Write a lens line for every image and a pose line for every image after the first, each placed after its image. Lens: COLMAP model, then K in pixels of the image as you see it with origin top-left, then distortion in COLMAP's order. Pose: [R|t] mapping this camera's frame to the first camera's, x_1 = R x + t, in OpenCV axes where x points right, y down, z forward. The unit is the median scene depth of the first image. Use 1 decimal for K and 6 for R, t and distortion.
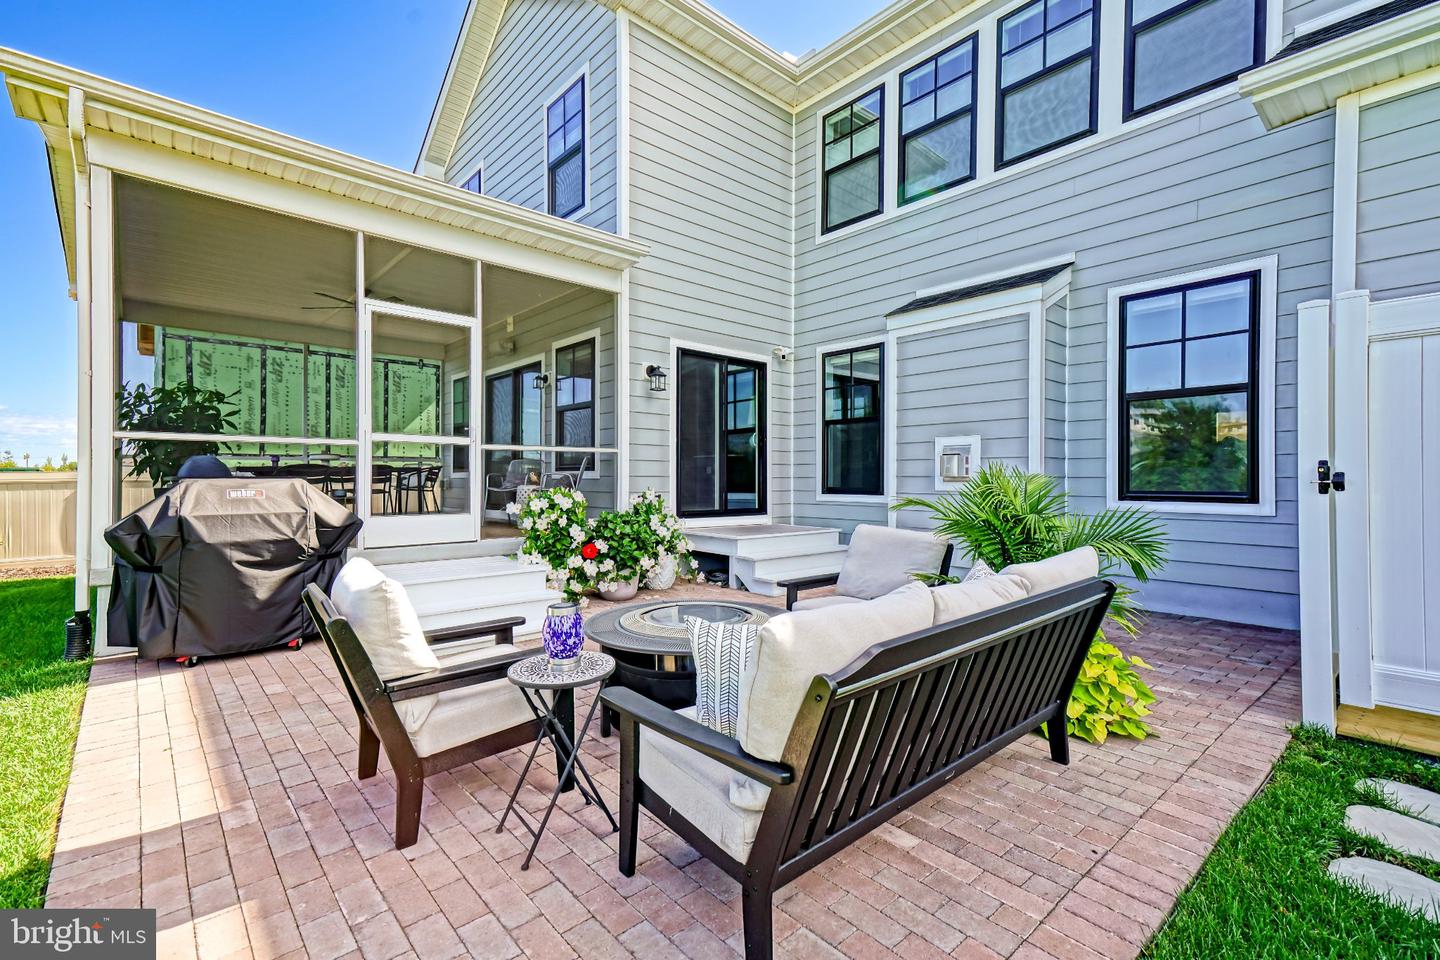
lens RADIAL K [[665.0, 0, 733.5], [0, 665.0, 462.4], [0, 0, 1]] dist [0.053384, 0.000192]
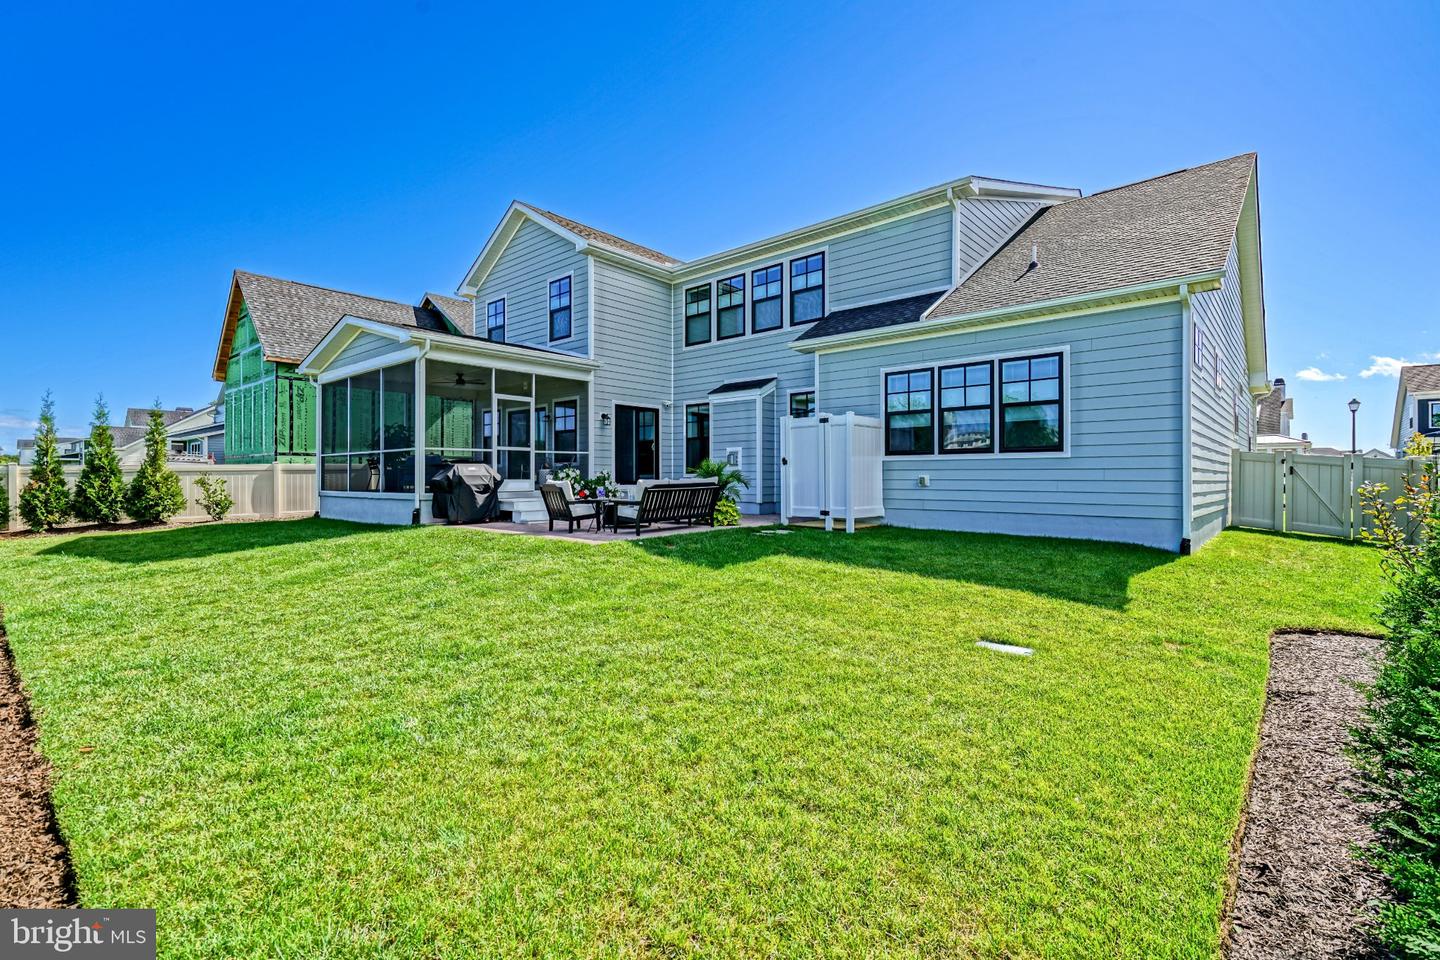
lens RADIAL K [[639.9, 0, 683.7], [0, 639.9, 476.5], [0, 0, 1]] dist [0.038846, 0.000180]
pose [[0.998909, -0.002545, 0.046633, 0.040183], [0.001334, 0.999662, 0.025980, 0.005523], [-0.046683, -0.025889, 0.998574, -1.116833]]
